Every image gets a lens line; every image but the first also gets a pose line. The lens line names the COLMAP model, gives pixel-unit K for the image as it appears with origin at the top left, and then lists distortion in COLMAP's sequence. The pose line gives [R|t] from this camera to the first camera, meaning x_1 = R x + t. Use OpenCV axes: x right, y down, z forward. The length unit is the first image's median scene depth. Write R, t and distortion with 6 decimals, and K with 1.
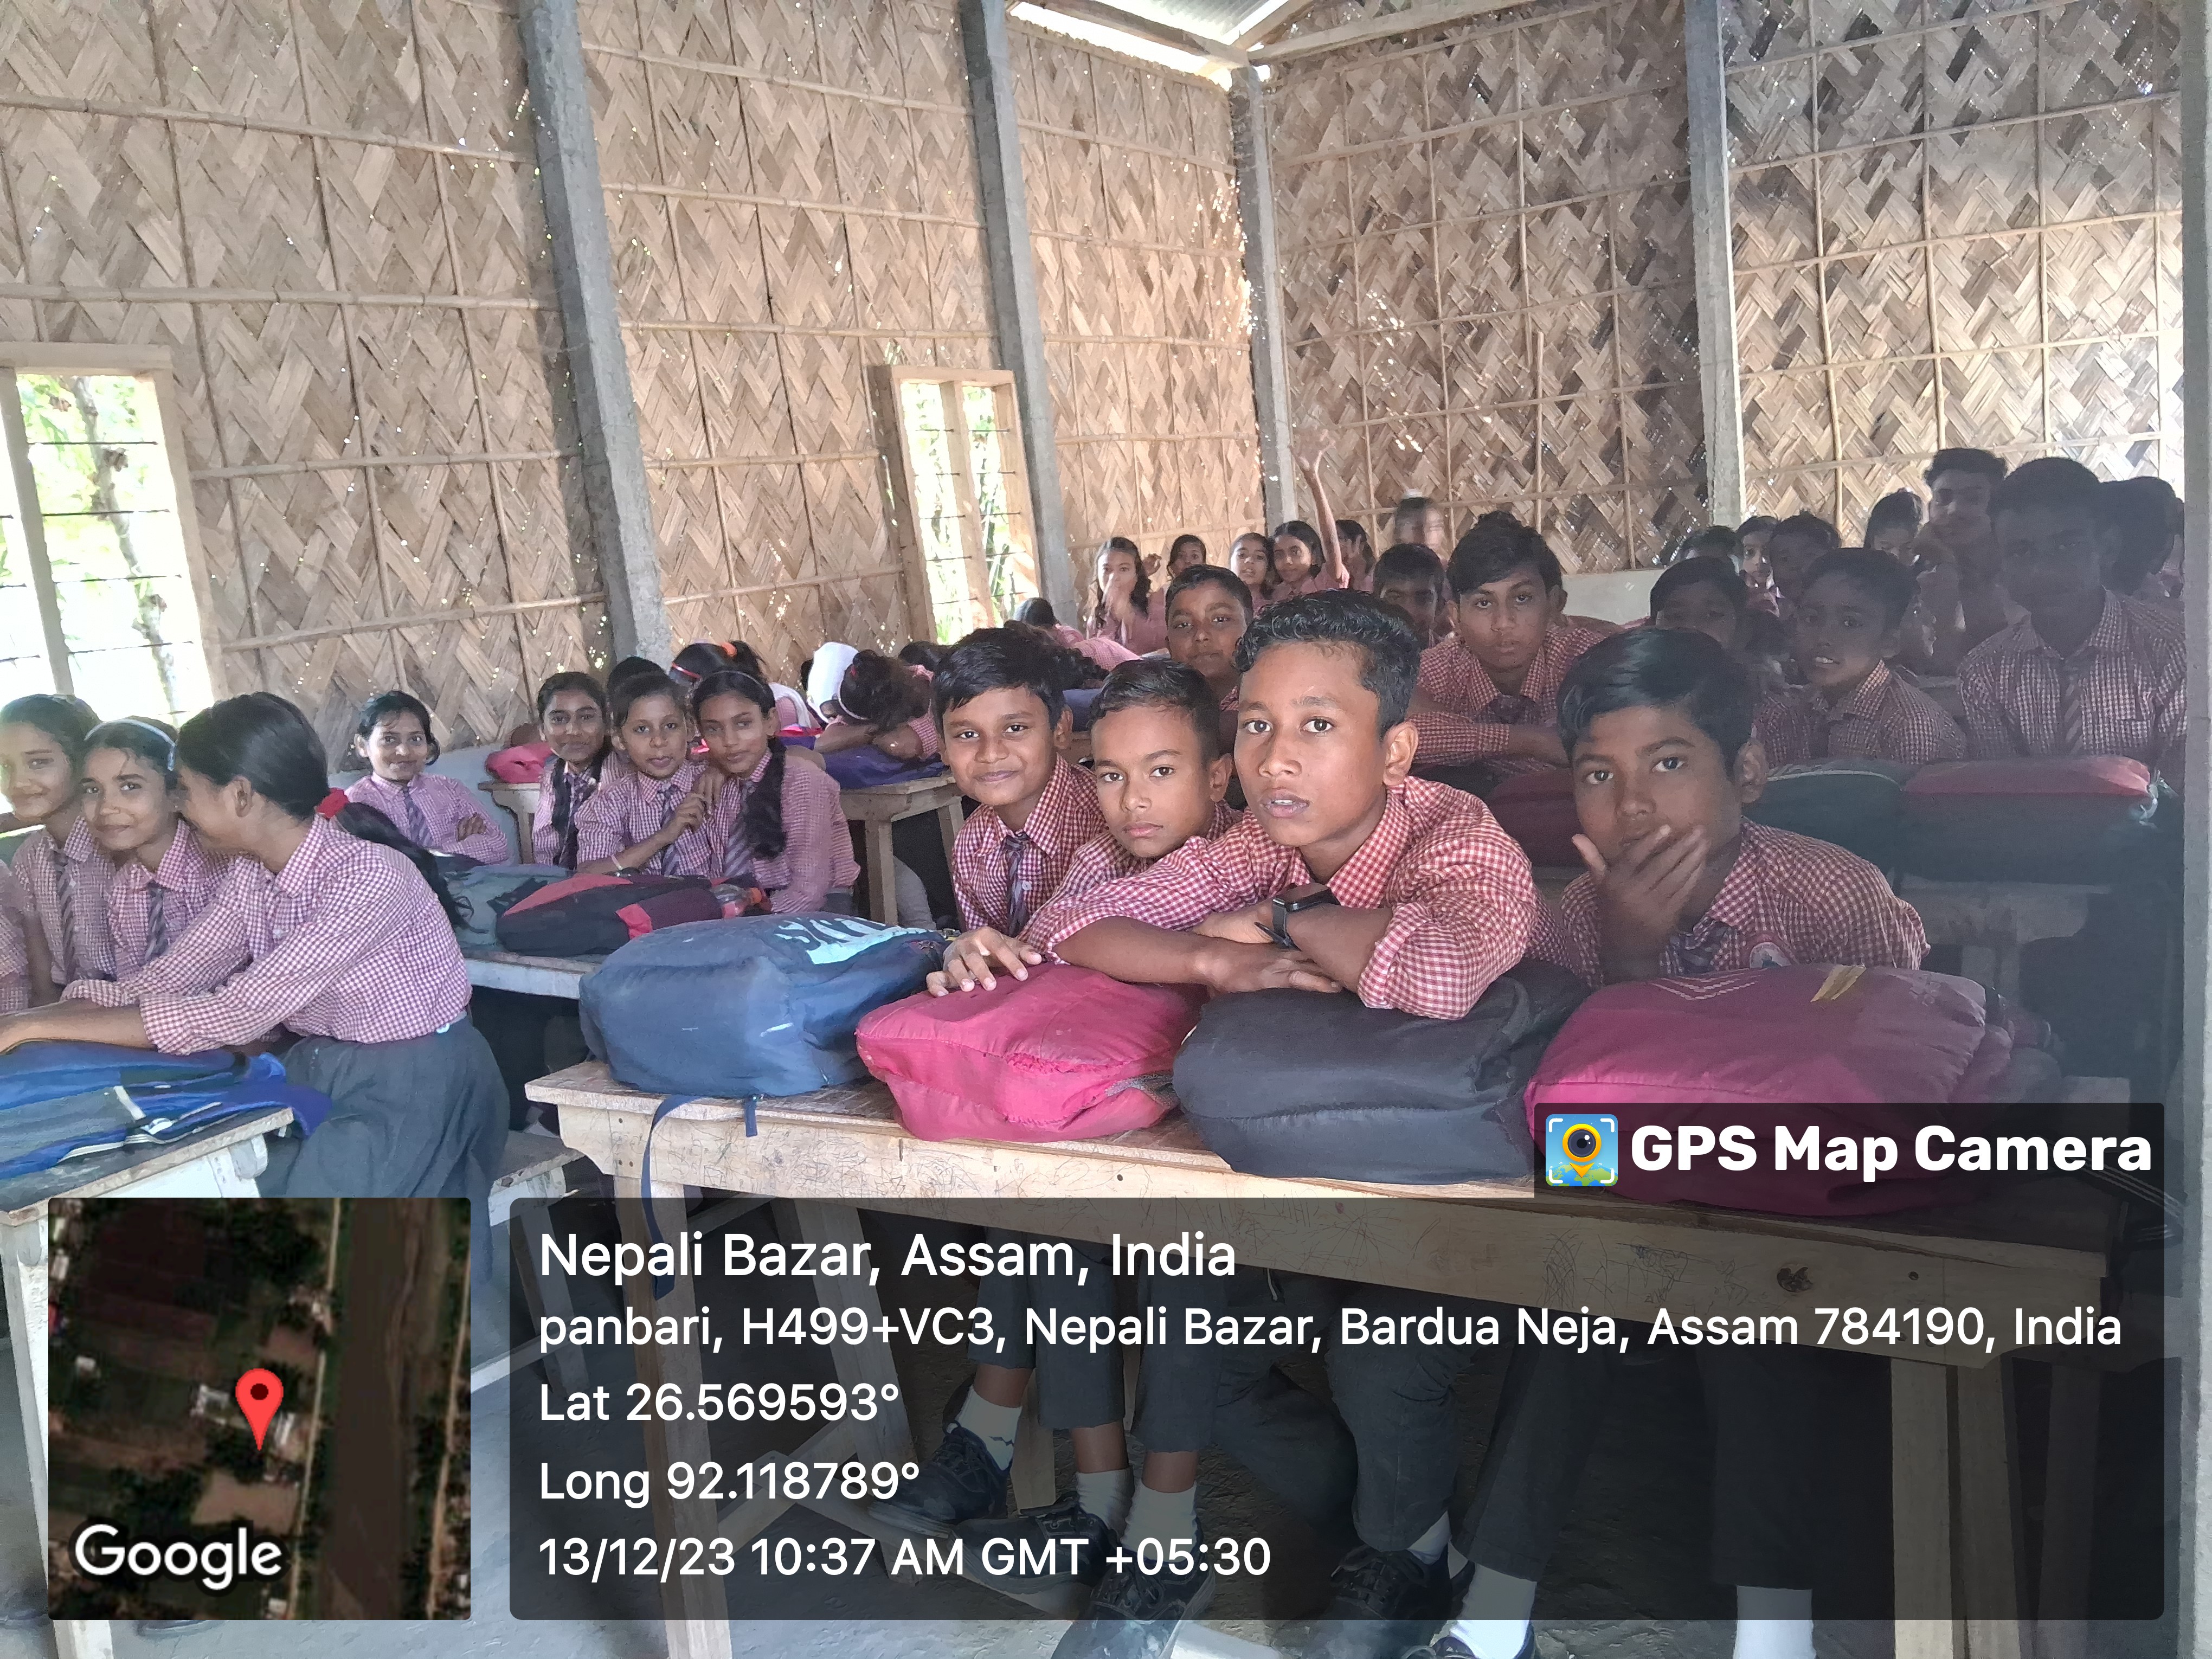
lens RADIAL K [[1698.3, 0, 1104.5], [0, 1698.3, 825.9], [0, 0, 1]] dist [-0.012046, -0.024528]
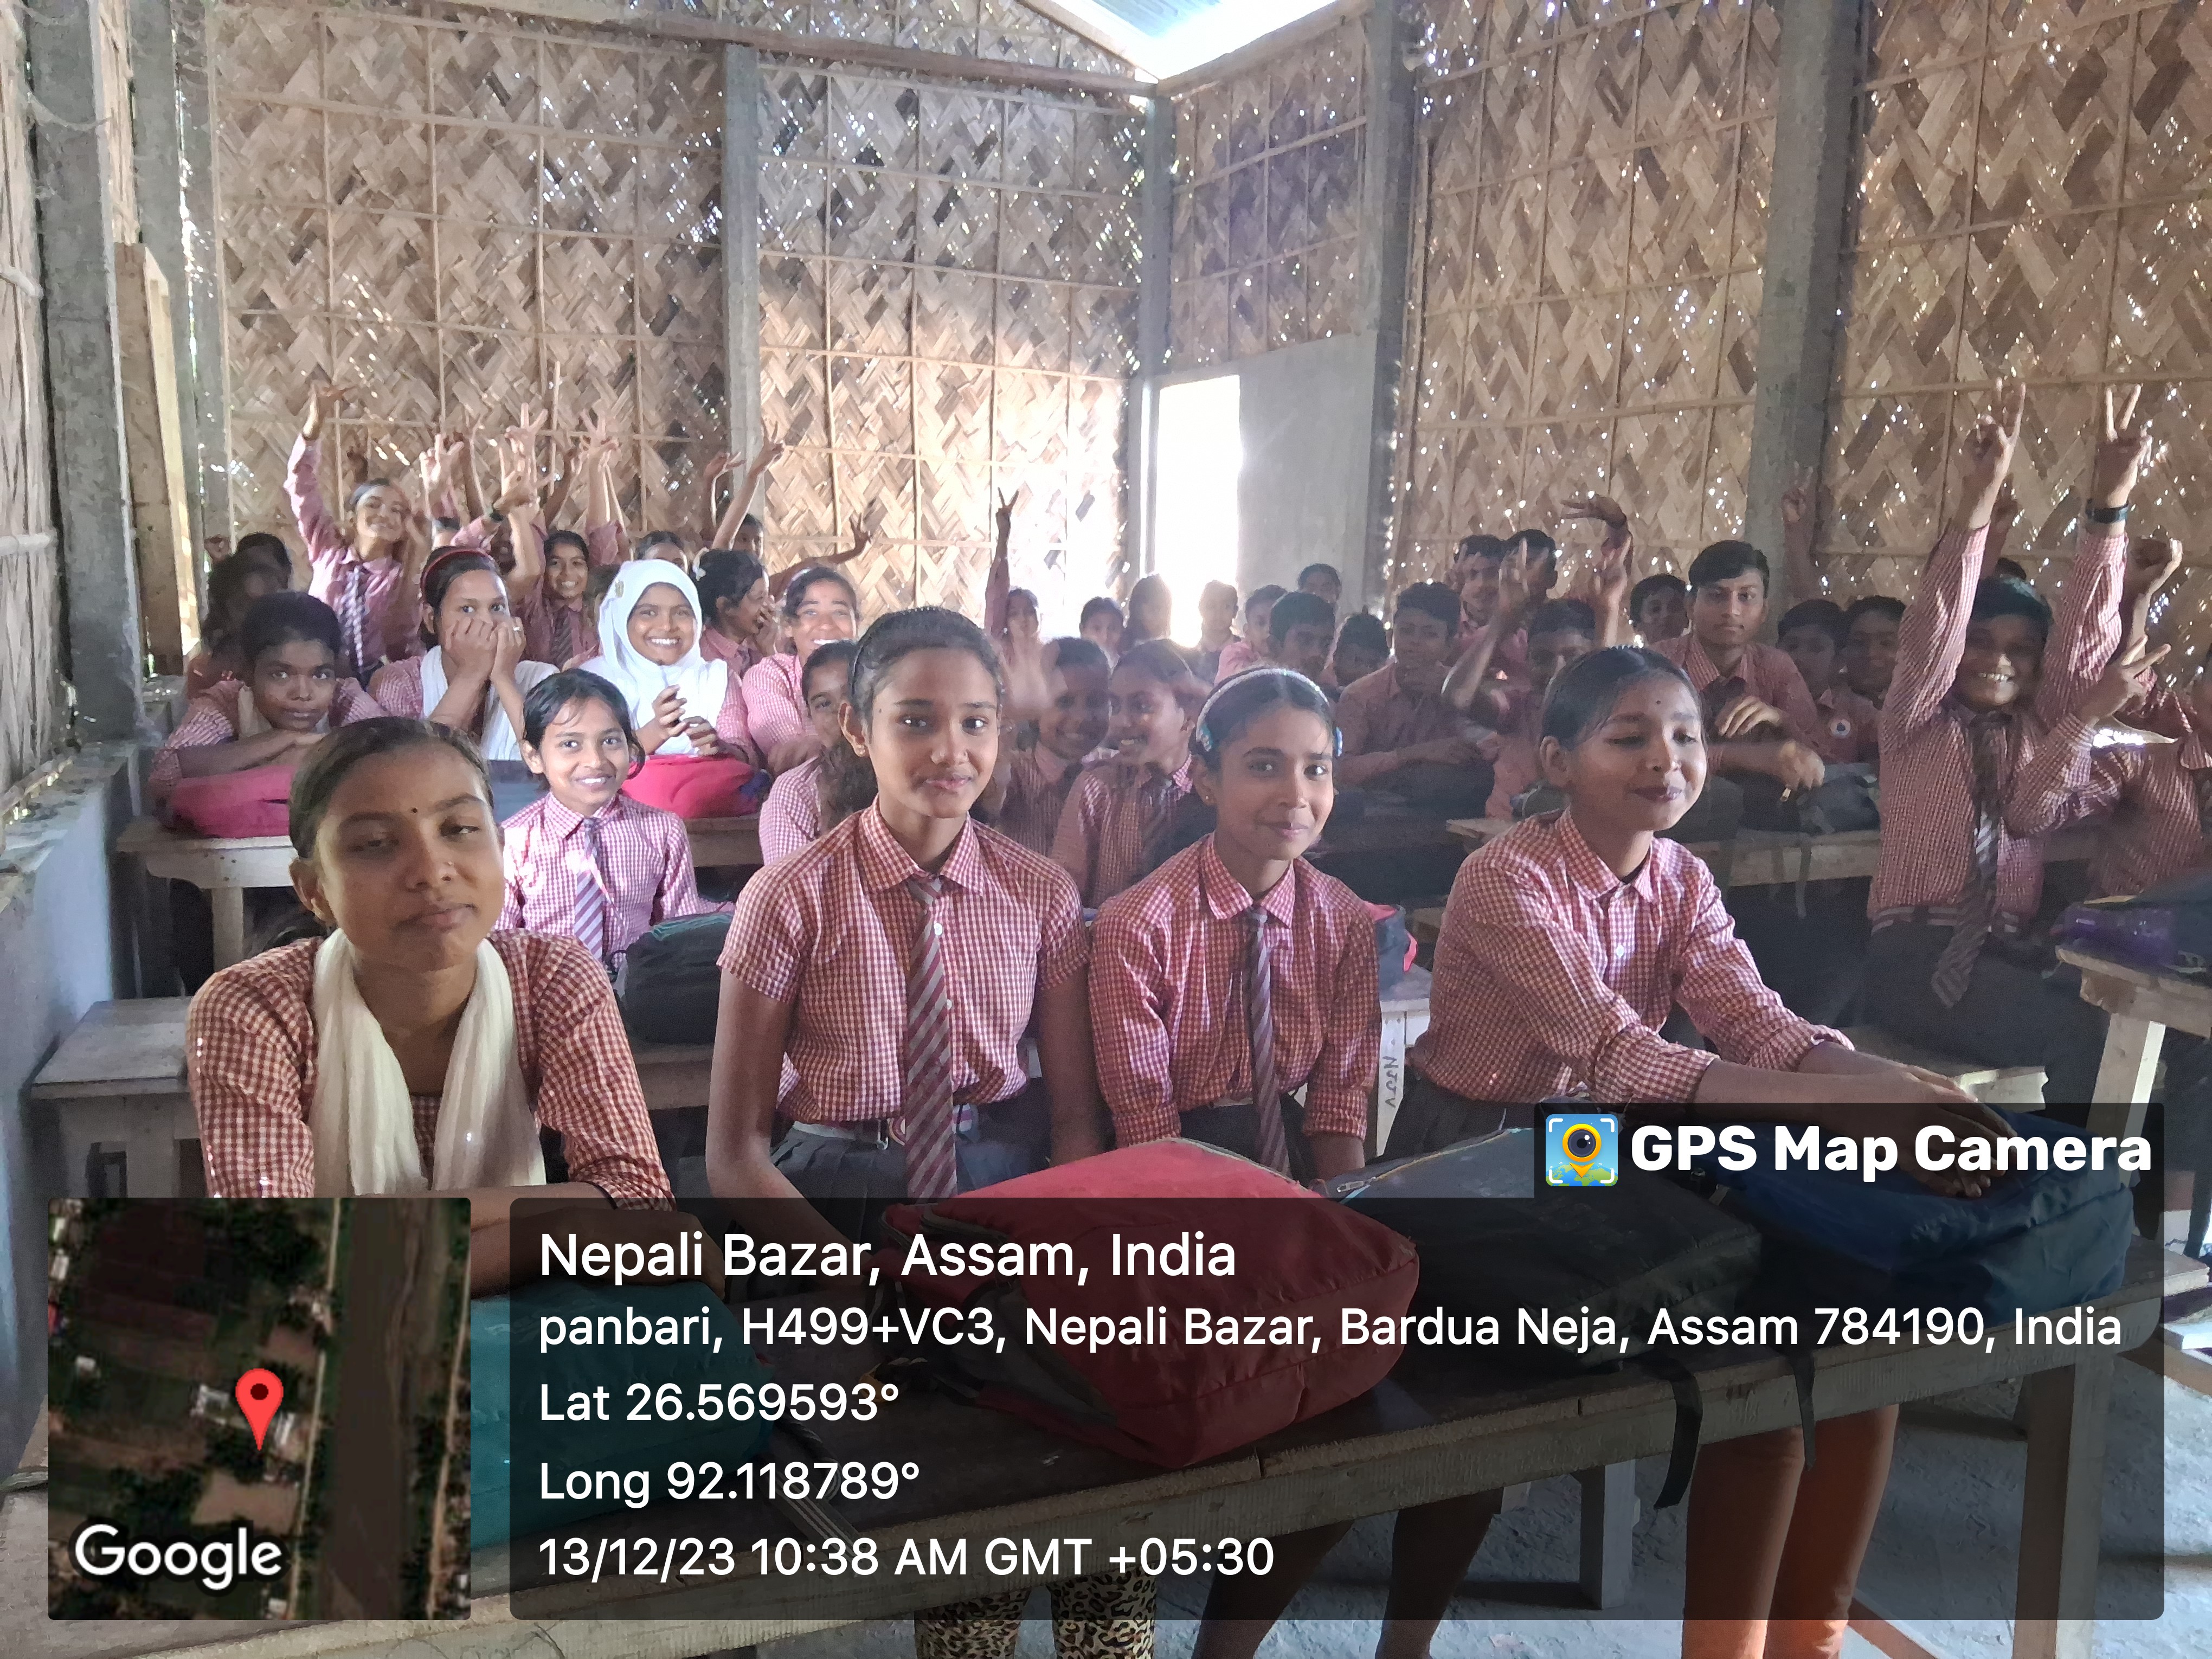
lens RADIAL K [[1698.3, 0, 1103.9], [0, 1698.3, 830.6], [0, 0, 1]] dist [-0.012046, -0.024528]
pose [[0.589281, -0.010471, 0.807860, -0.342125], [0.041776, 0.998973, -0.017525, 0.002253], [-0.806847, 0.044076, 0.589114, 0.205496]]
